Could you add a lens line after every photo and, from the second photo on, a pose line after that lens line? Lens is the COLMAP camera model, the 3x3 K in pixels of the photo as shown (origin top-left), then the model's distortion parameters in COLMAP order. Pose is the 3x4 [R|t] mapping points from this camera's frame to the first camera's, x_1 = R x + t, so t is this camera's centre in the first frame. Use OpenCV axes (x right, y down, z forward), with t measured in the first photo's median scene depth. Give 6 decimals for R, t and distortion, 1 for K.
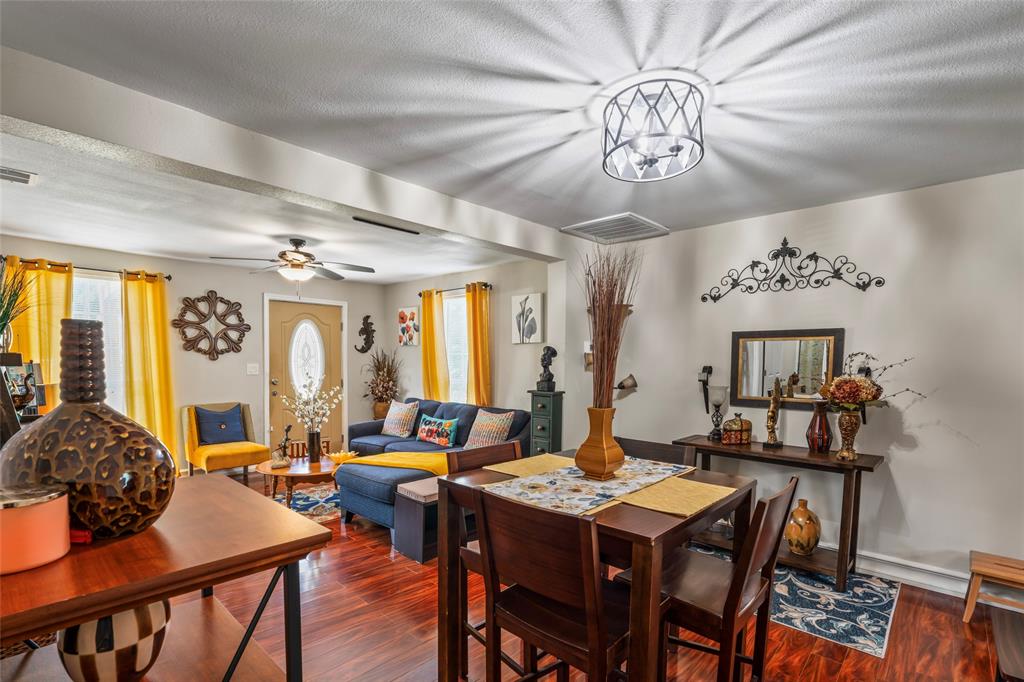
lens RADIAL K [[476.1, 0, 518.5], [0, 476.1, 389.8], [0, 0, 1]] dist [-0.008874, -0.000091]
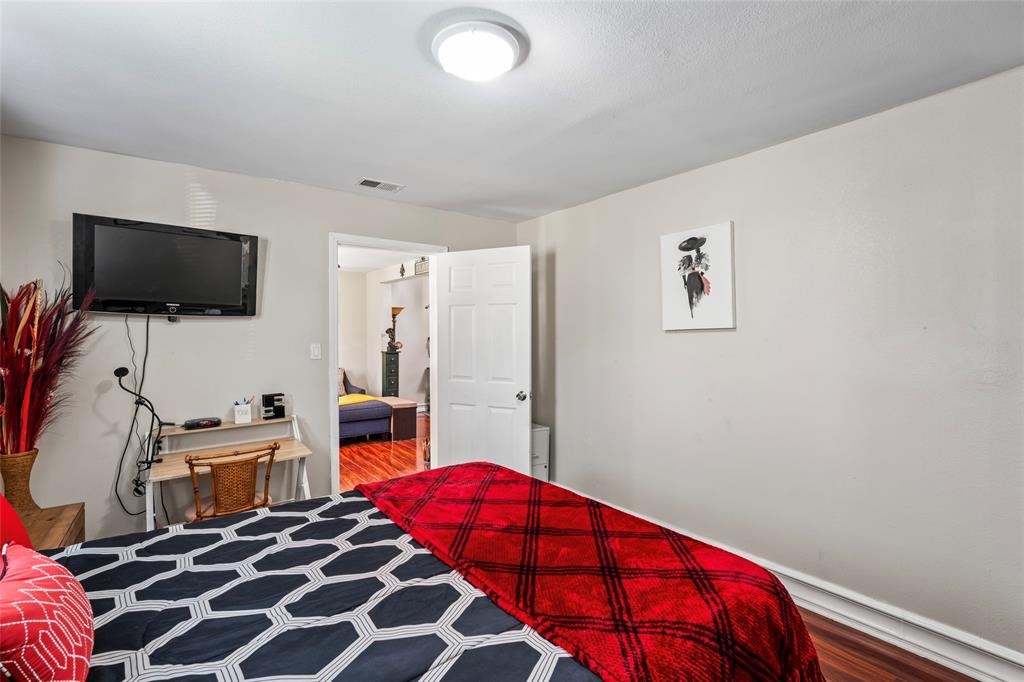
lens RADIAL K [[460.4, 0, 512.0], [0, 460.4, 341.0], [0, 0, 1]] dist [-0.000048, -0.000029]
pose [[0.192569, -0.021827, 0.981041, -1.310761], [0.070295, 0.997491, 0.008395, -0.015797], [-0.978762, 0.067346, 0.193620, 0.129259]]
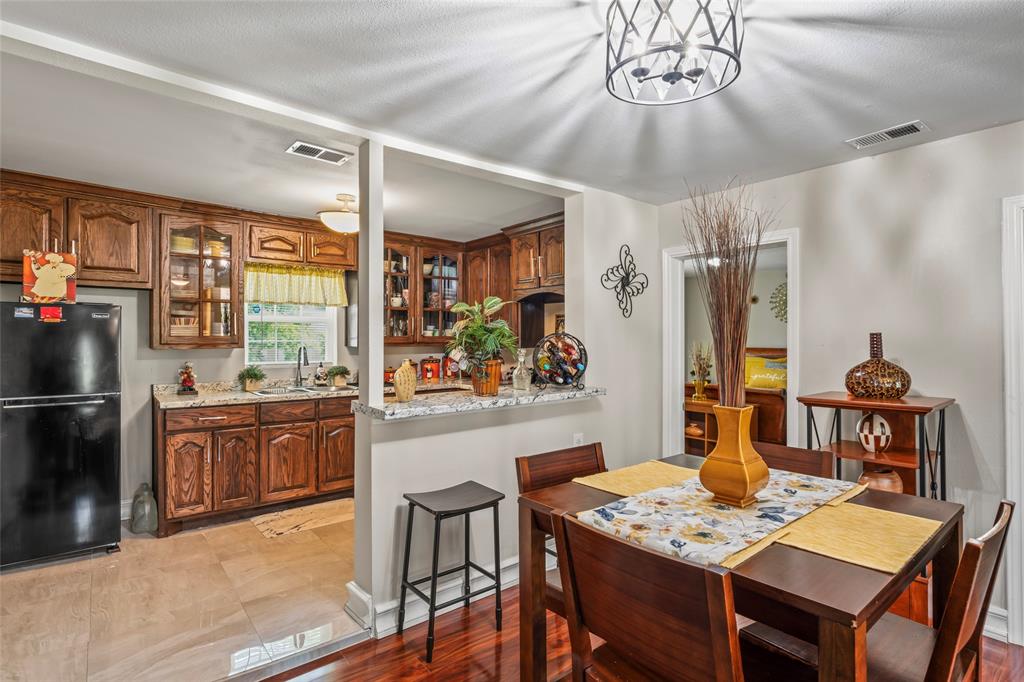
lens RADIAL K [[500.1, 0, 508.4], [0, 500.1, 338.2], [0, 0, 1]] dist [-0.004063, -0.000621]
pose [[-0.988950, -0.007185, 0.148076, 0.159282], [0.000280, 0.998732, 0.050336, -0.041159], [-0.148250, 0.049821, -0.987694, 0.703044]]
